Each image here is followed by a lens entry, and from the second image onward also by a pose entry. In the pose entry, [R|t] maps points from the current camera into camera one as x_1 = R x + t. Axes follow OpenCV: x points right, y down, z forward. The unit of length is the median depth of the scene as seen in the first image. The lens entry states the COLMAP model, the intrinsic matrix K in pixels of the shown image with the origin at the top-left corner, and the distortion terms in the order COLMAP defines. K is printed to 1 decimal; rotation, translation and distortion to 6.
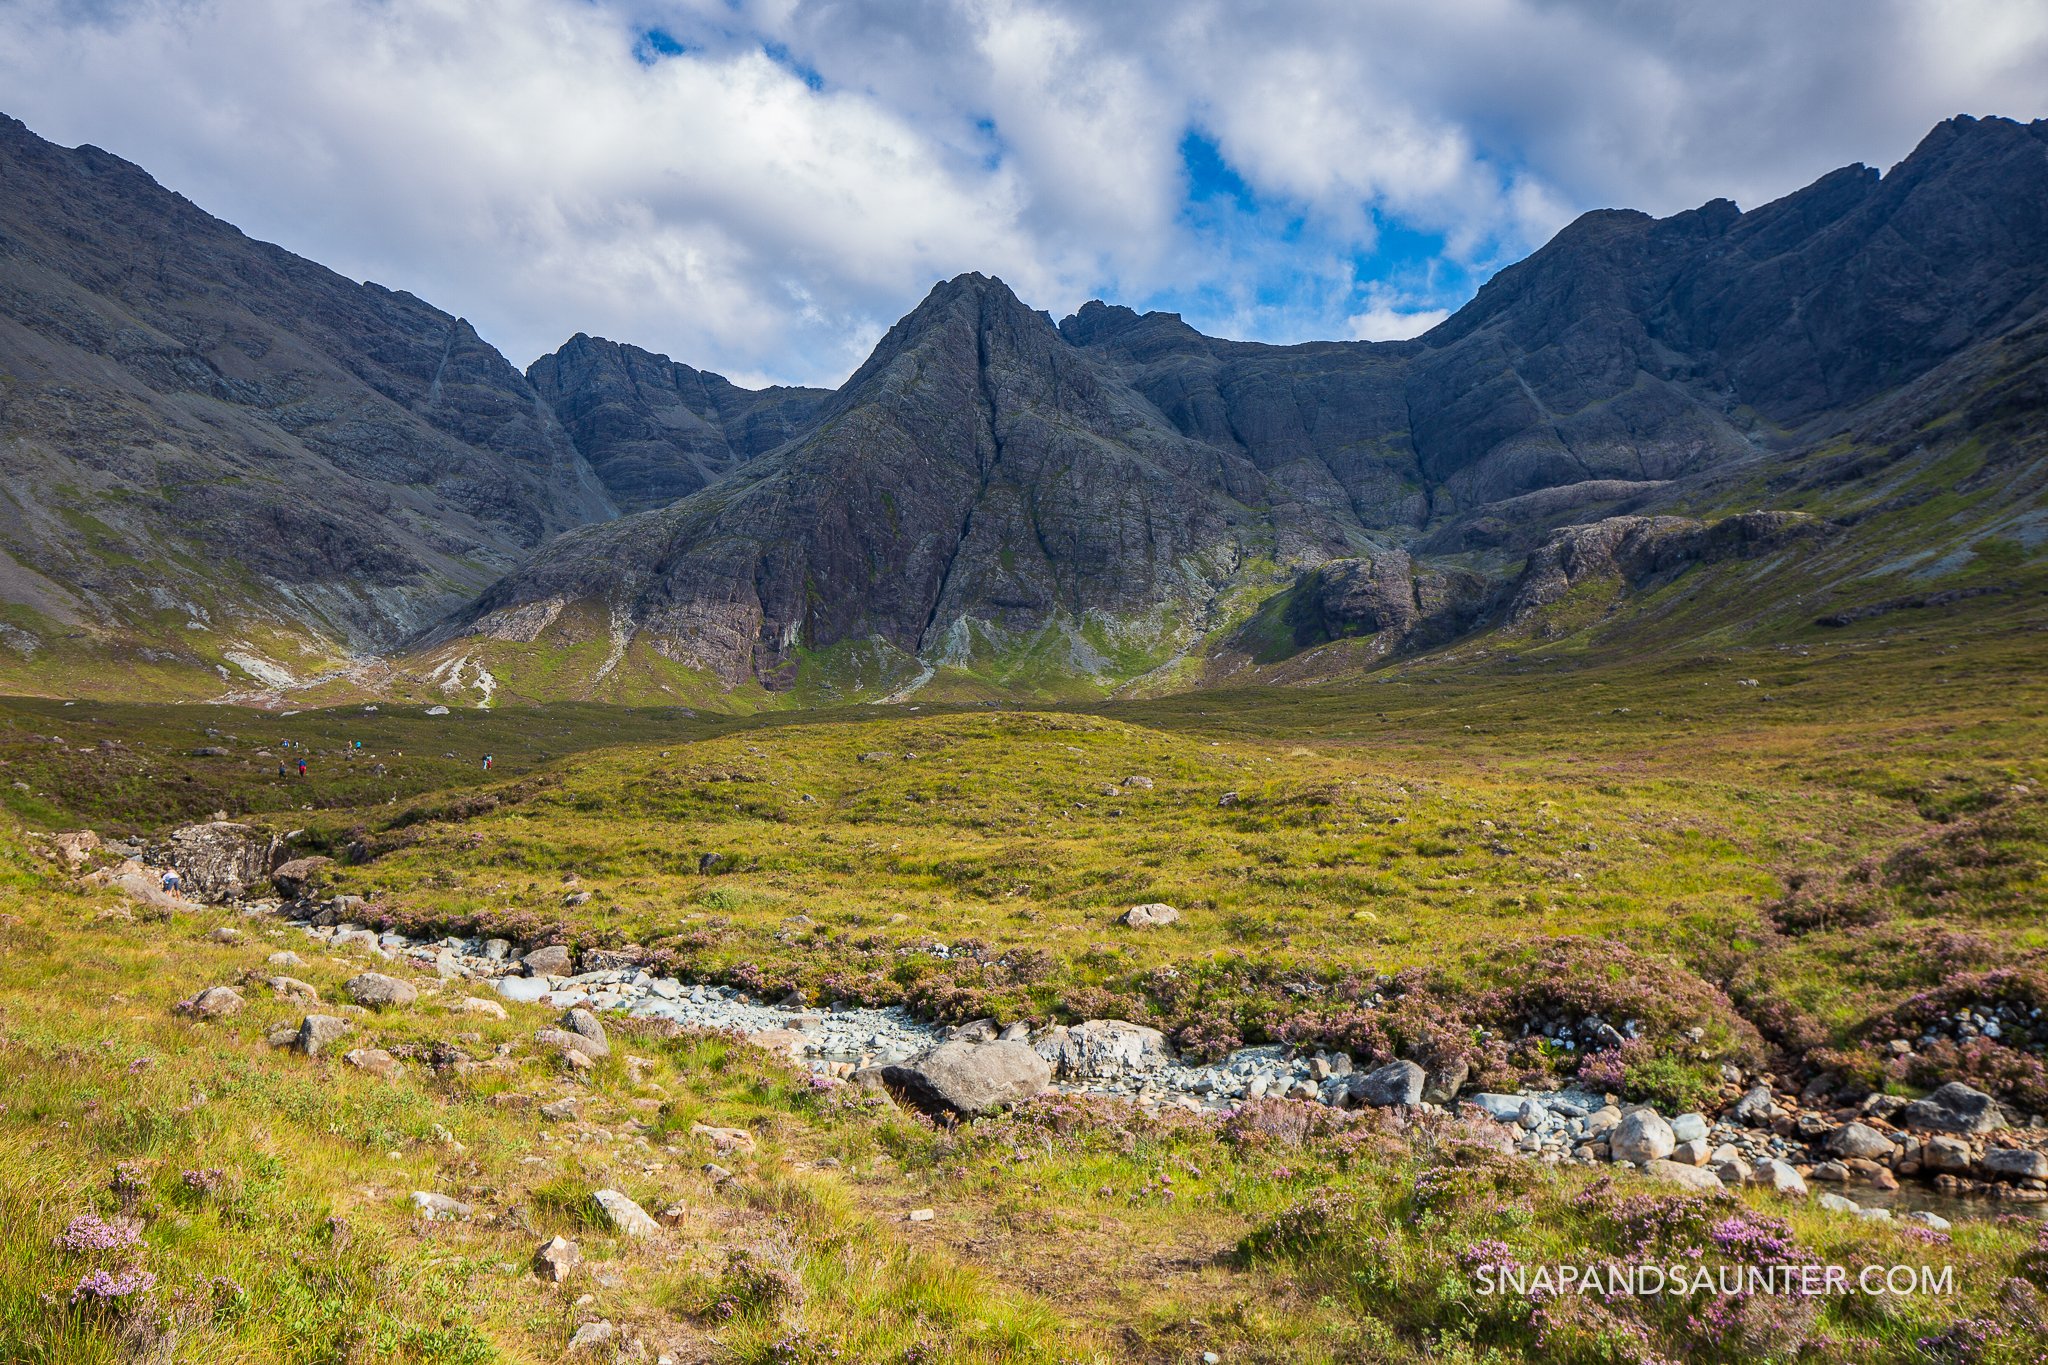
lens RADIAL K [[1854.5, 0, 1038.6], [0, 1854.5, 684.7], [0, 0, 1]] dist [0.024021, 0.011532]
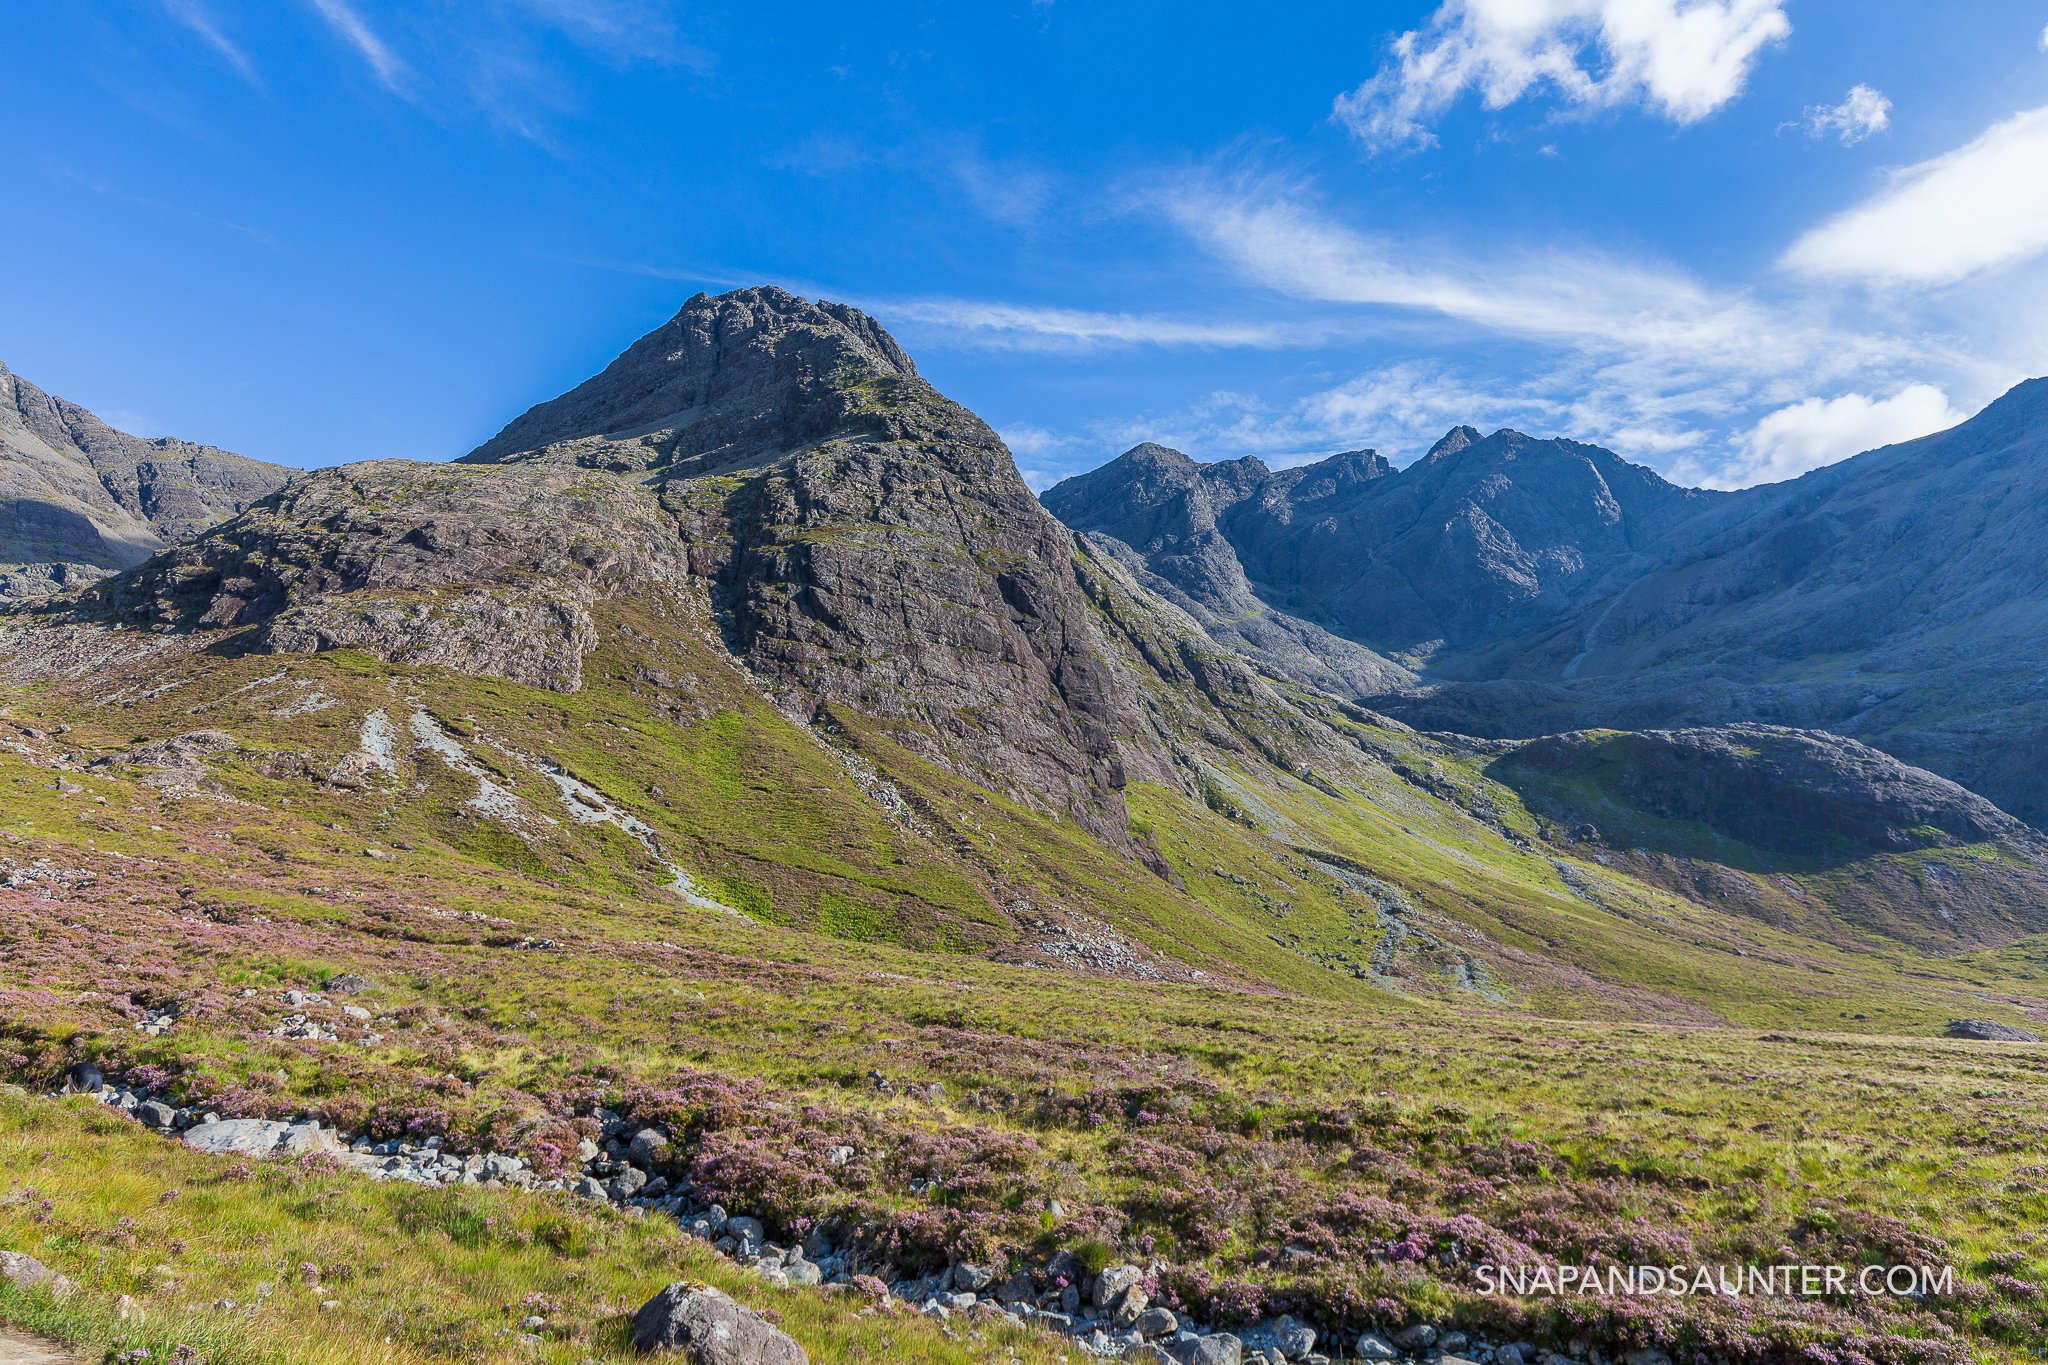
lens RADIAL K [[1391.0, 0, 1024.0], [0, 1391.0, 682.5], [0, 0, 1]] dist [-0.002167, -0.003627]
pose [[0.817481, 0.129748, 0.561151, -0.232027], [-0.052198, 0.986976, -0.152164, 0.005265], [-0.573586, 0.095100, 0.813606, 0.509613]]
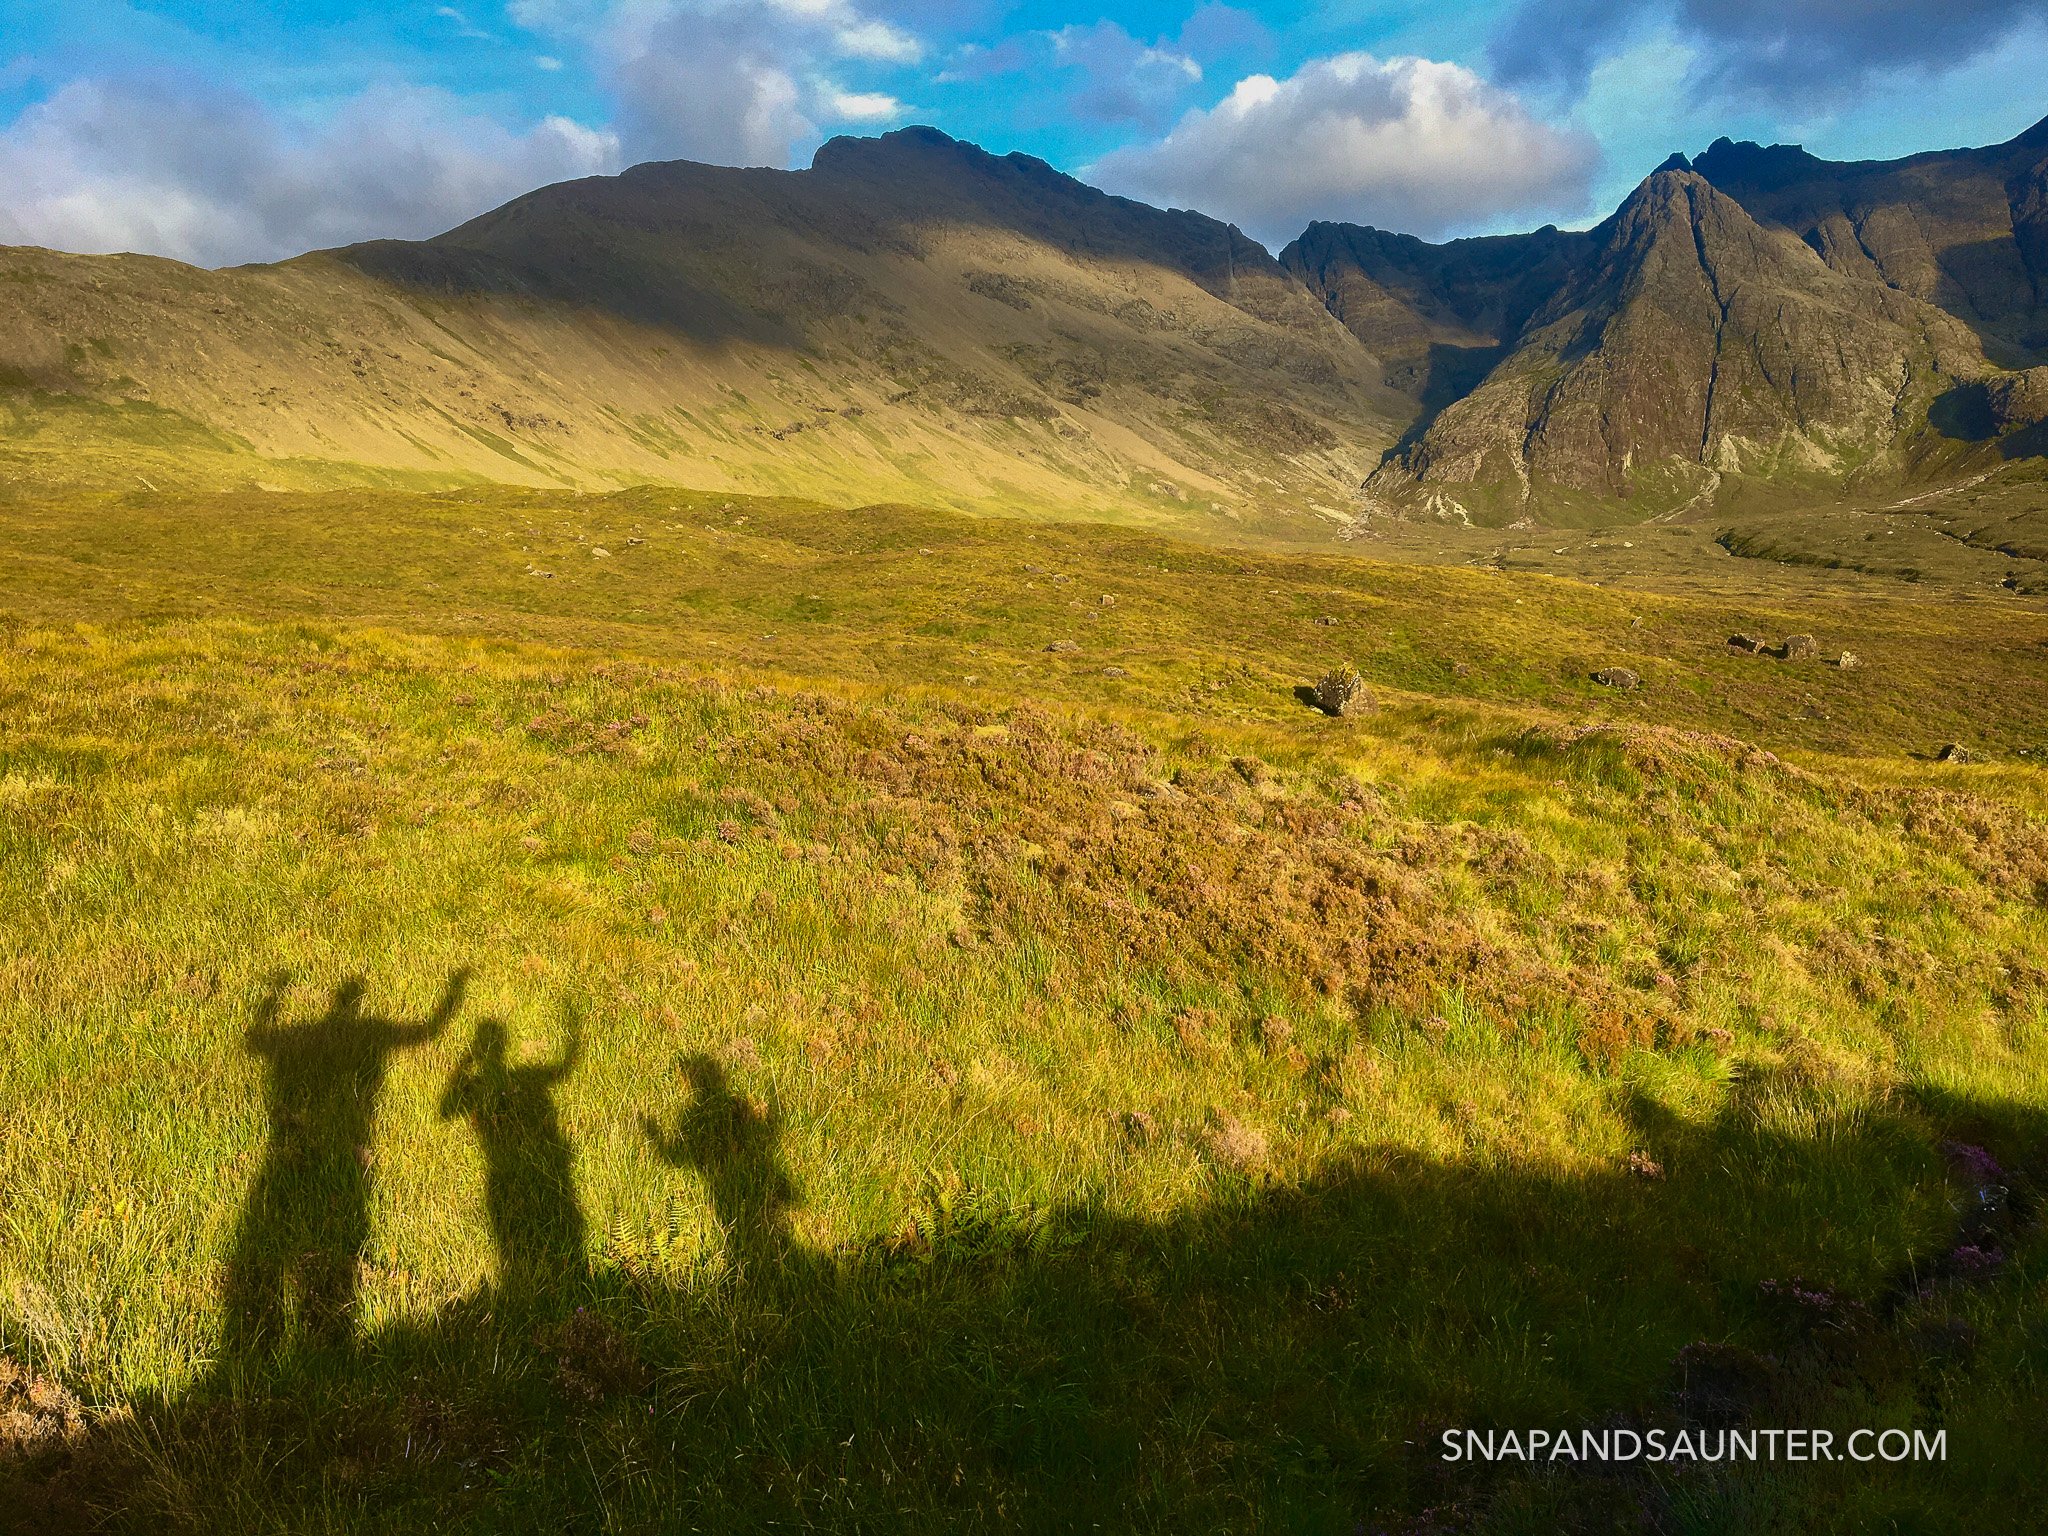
lens RADIAL K [[1703.7, 0, 1022.0], [0, 1703.7, 762.2], [0, 0, 1]] dist [0.085049, -0.142689]
pose [[0.958539, -0.044640, -0.281444, -0.158820], [0.097138, 0.979685, 0.175444, -0.059132], [0.267895, -0.195509, 0.943403, -0.444391]]
